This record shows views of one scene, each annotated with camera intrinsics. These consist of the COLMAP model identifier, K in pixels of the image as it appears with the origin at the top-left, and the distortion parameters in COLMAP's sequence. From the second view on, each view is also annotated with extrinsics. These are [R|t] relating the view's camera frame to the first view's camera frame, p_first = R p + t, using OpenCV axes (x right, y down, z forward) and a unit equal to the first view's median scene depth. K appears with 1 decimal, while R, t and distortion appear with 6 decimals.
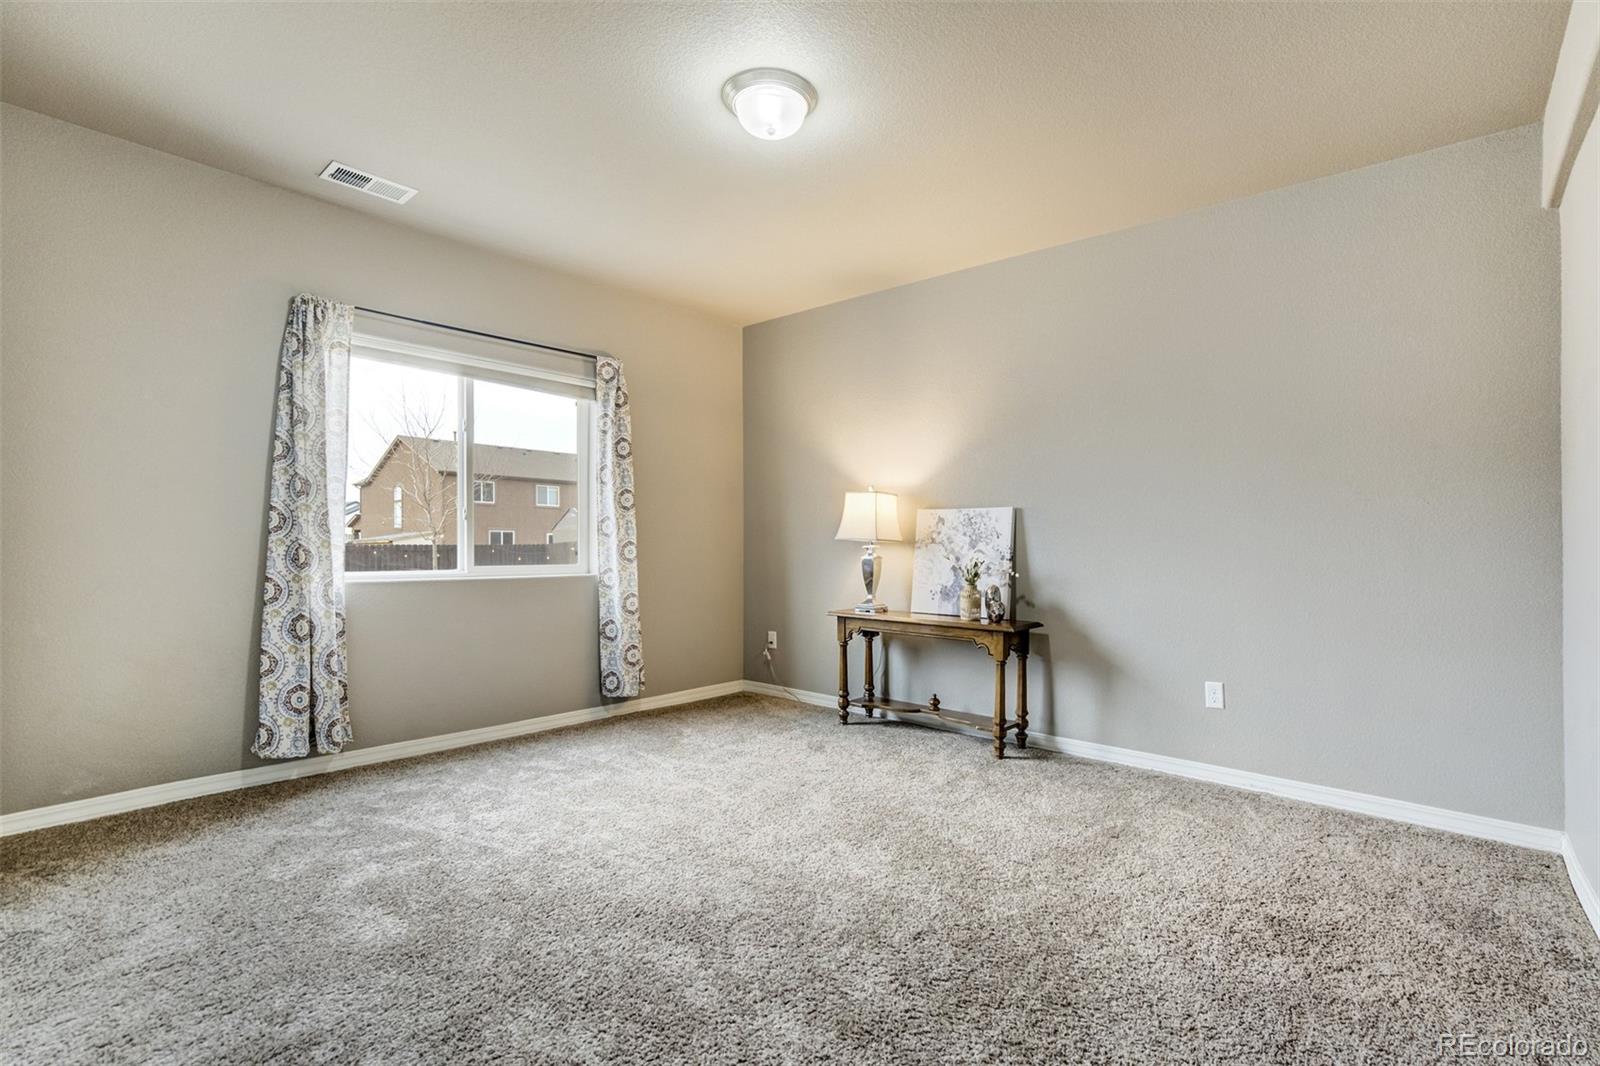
lens RADIAL K [[754.7, 0, 800.8], [0, 754.7, 538.8], [0, 0, 1]] dist [-0.026342, 0.000491]
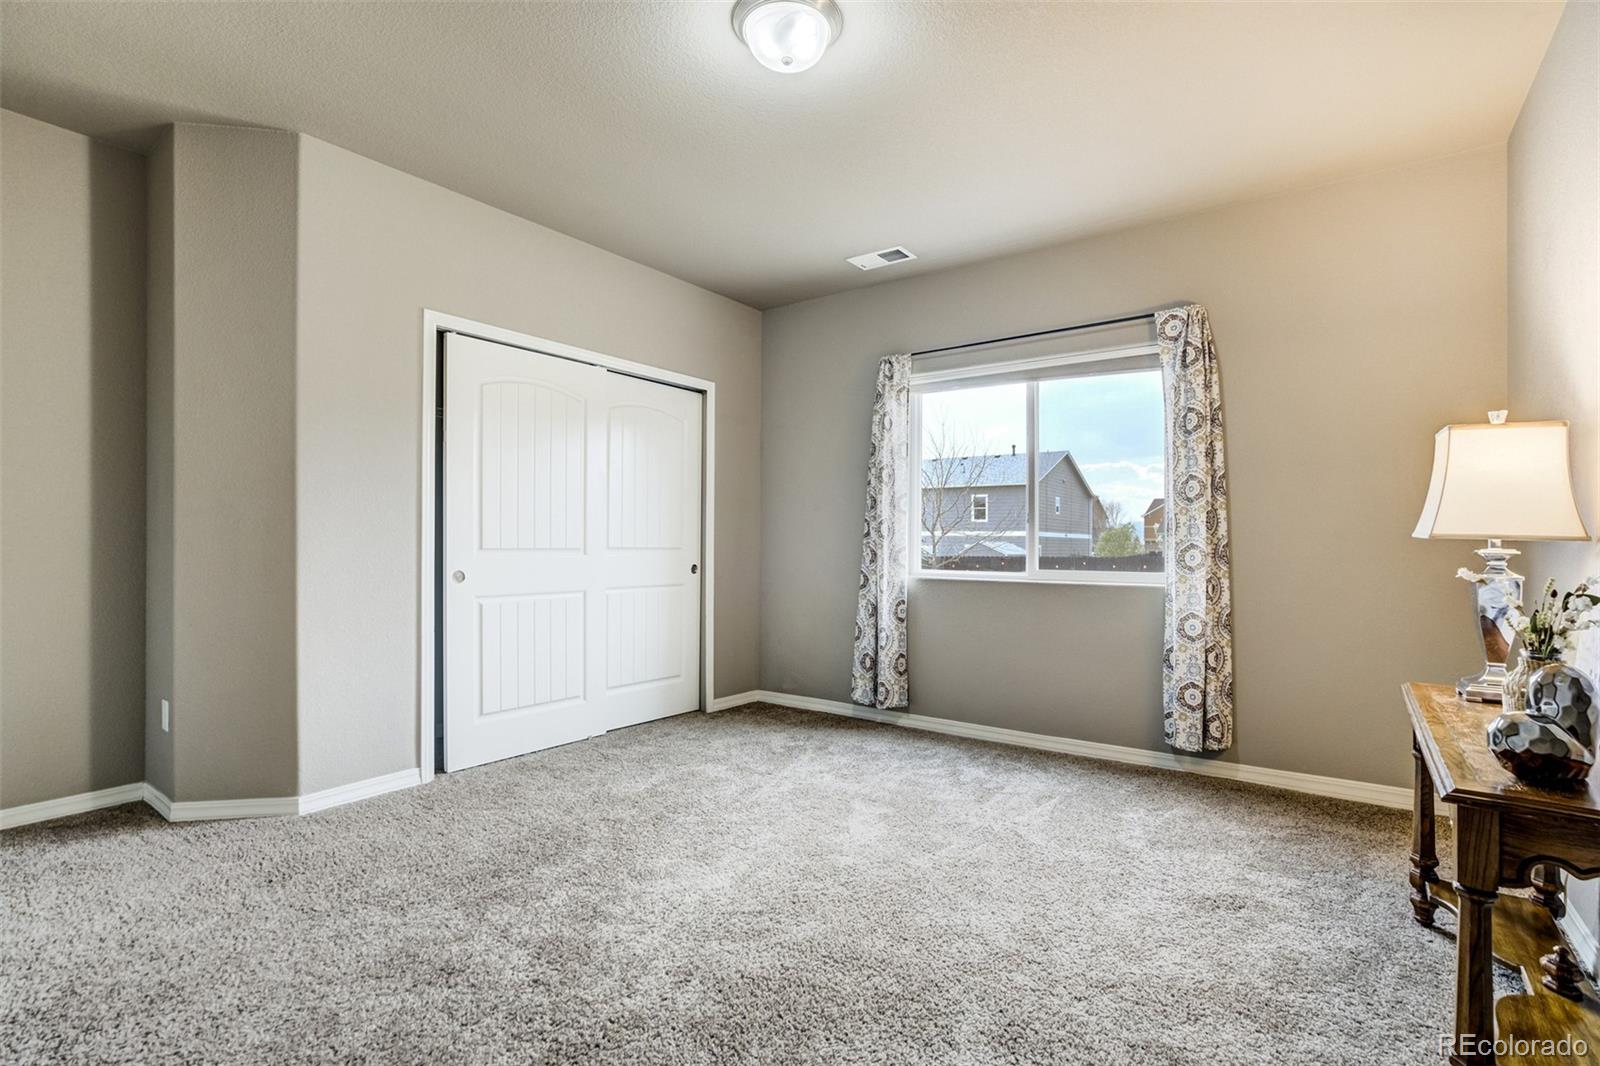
lens RADIAL K [[754.7, 0, 800.8], [0, 754.7, 538.8], [0, 0, 1]] dist [-0.026342, 0.000491]
pose [[0.078228, -0.009537, -0.996890, 0.545333], [0.005355, 0.999944, -0.009146, 0.003506], [0.996921, -0.004623, 0.078275, 0.620836]]
